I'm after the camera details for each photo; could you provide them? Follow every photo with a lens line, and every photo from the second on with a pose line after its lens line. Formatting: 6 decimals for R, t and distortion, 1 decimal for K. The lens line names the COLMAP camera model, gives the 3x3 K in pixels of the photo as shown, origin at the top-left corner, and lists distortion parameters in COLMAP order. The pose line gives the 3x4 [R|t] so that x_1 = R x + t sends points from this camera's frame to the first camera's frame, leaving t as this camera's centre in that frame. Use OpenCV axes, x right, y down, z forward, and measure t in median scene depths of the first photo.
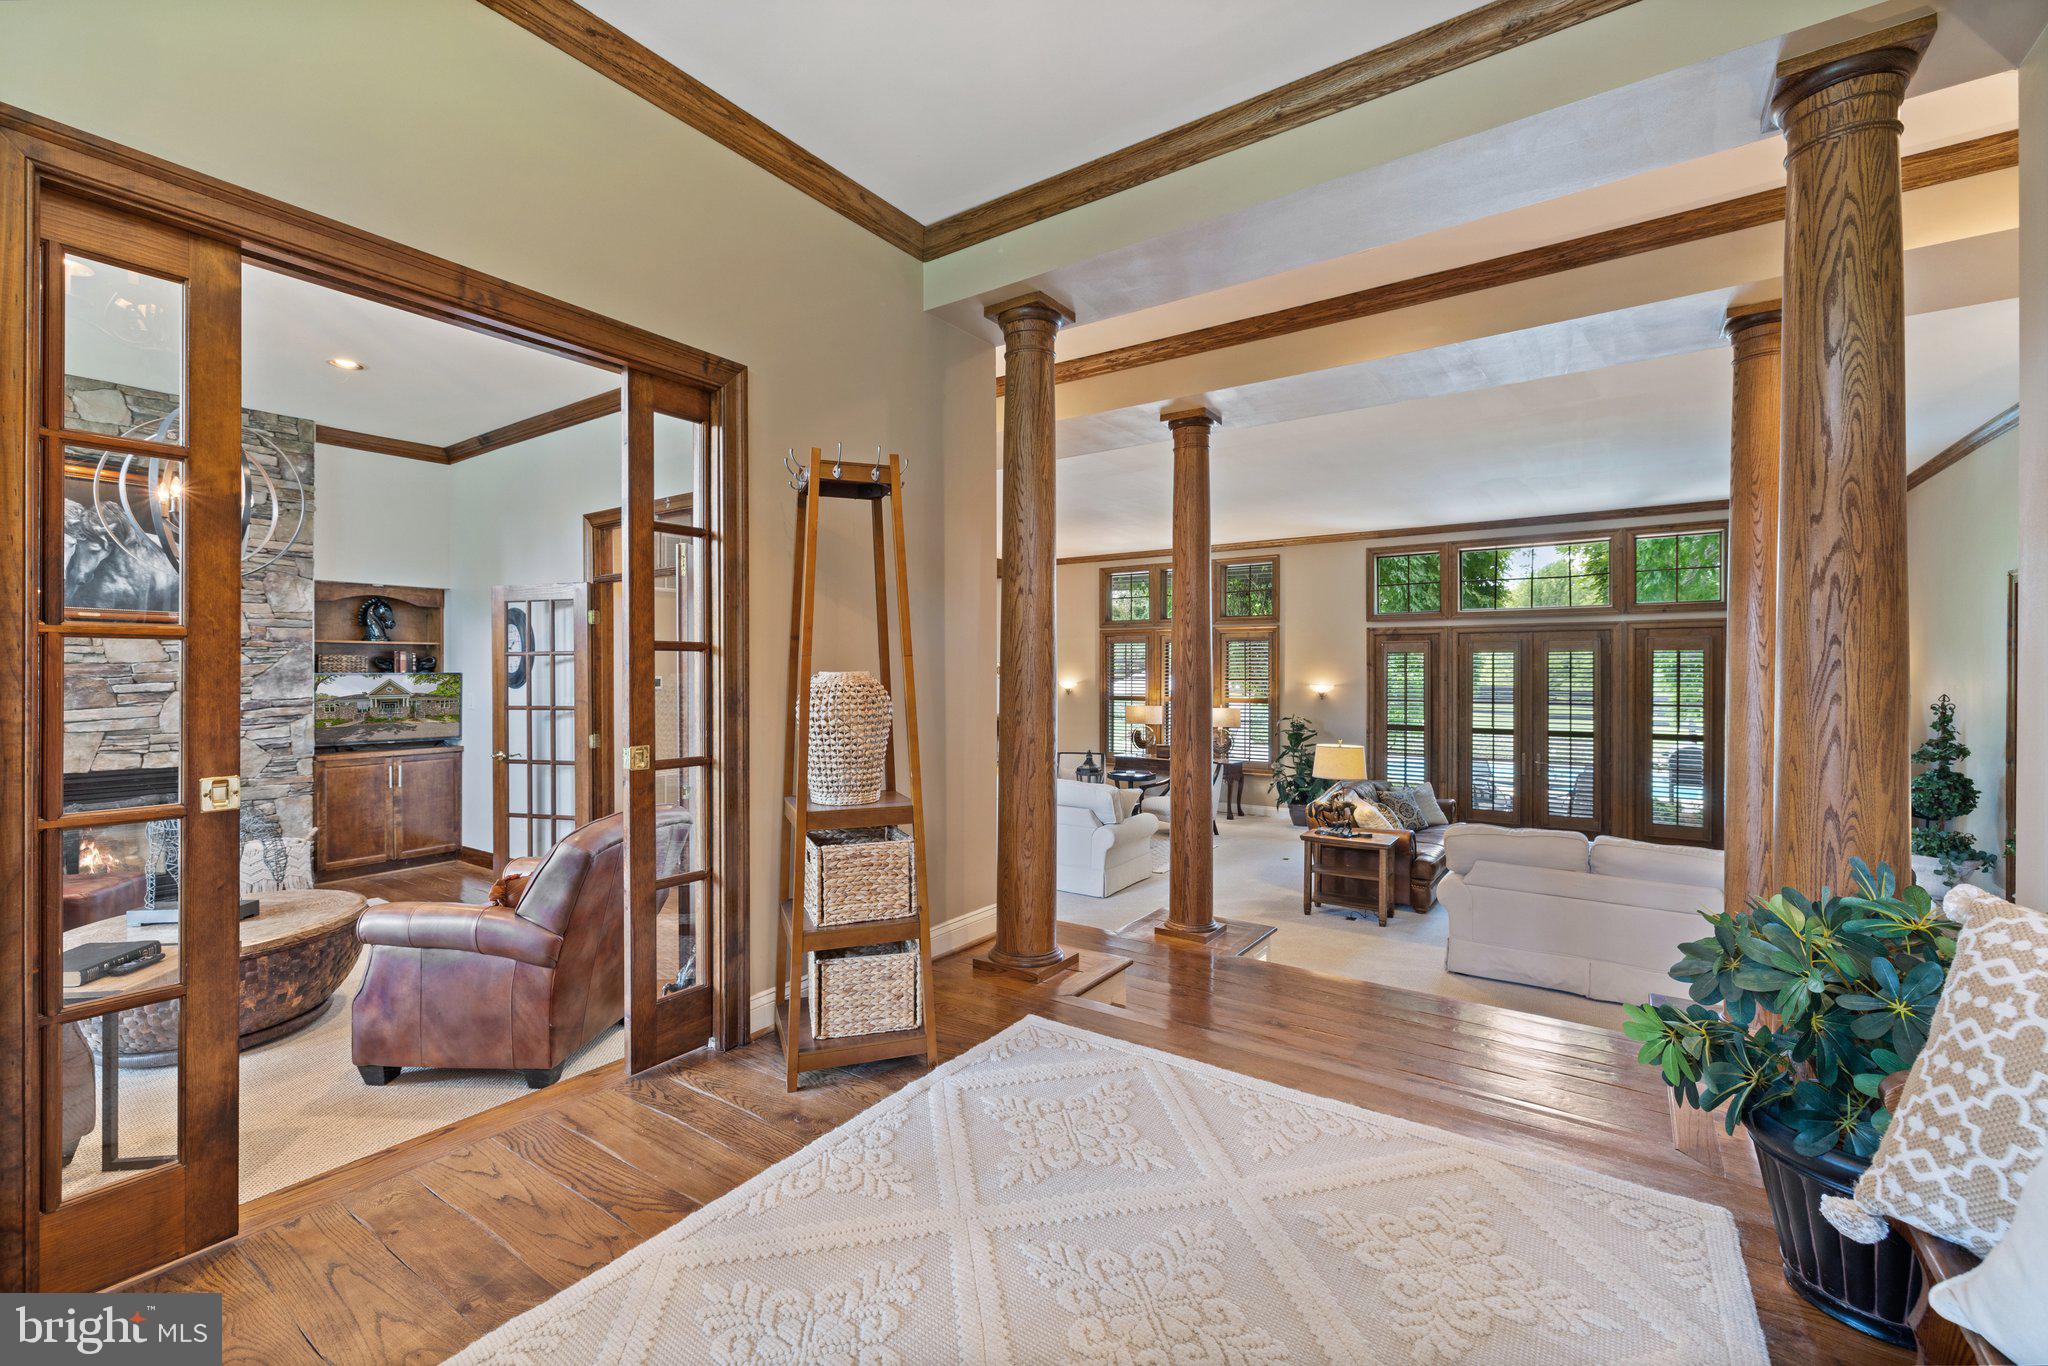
lens RADIAL K [[863.2, 0, 1013.5], [0, 863.2, 677.8], [0, 0, 1]] dist [0.001983, -0.000397]
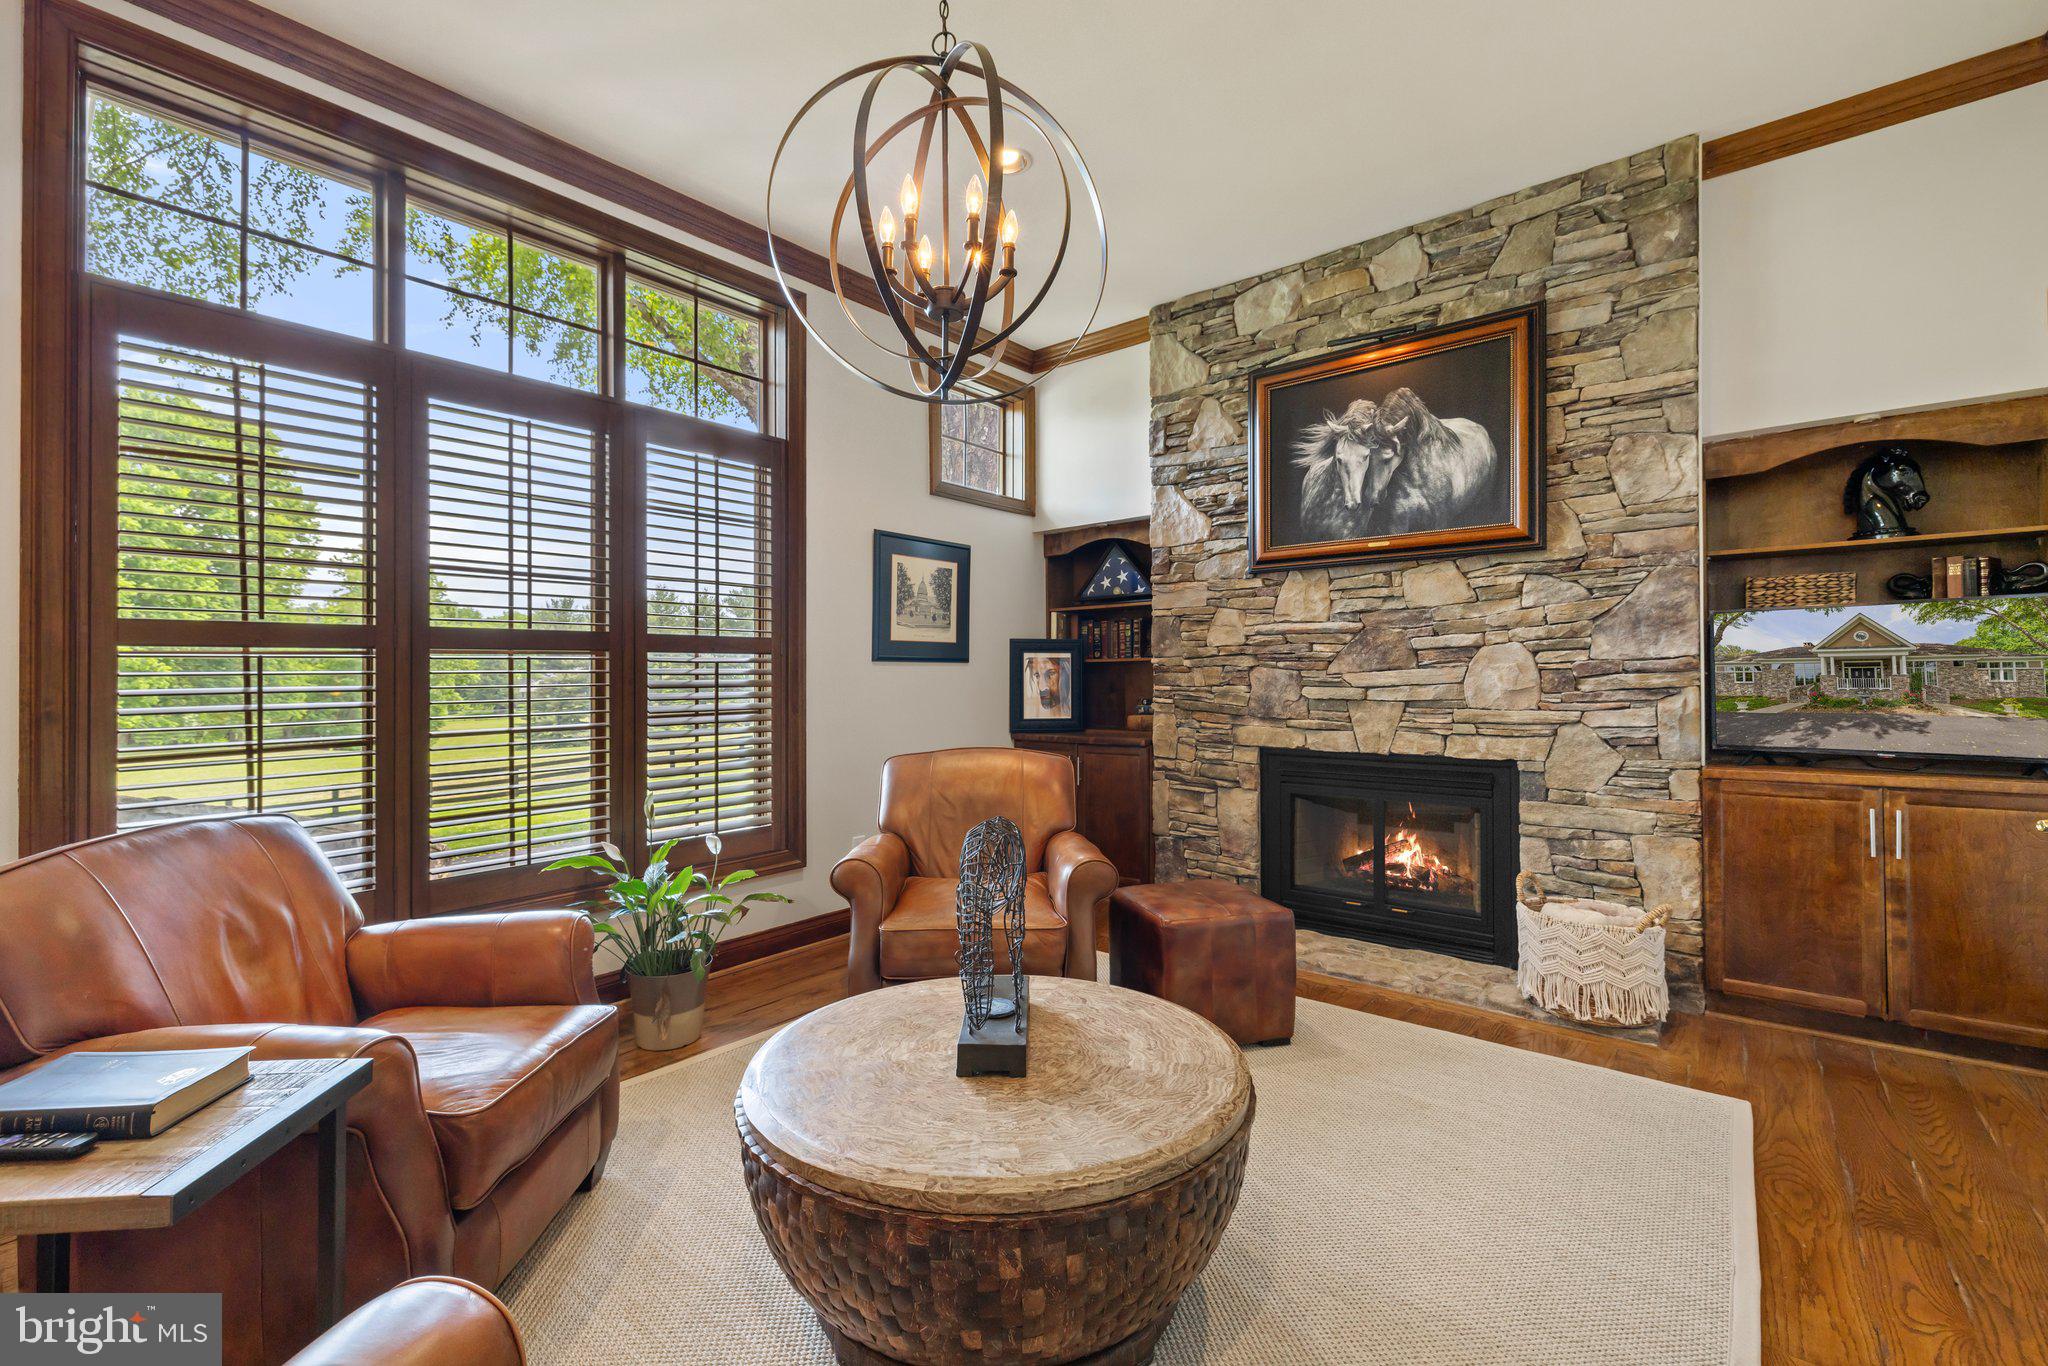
lens RADIAL K [[863.2, 0, 1015.7], [0, 863.2, 664.9], [0, 0, 1]] dist [0.001983, -0.000397]
pose [[-0.089778, -0.010365, -0.995908, -0.250381], [0.006576, 0.999918, -0.011000, 0.032147], [0.995940, -0.007537, -0.089703, 0.640947]]
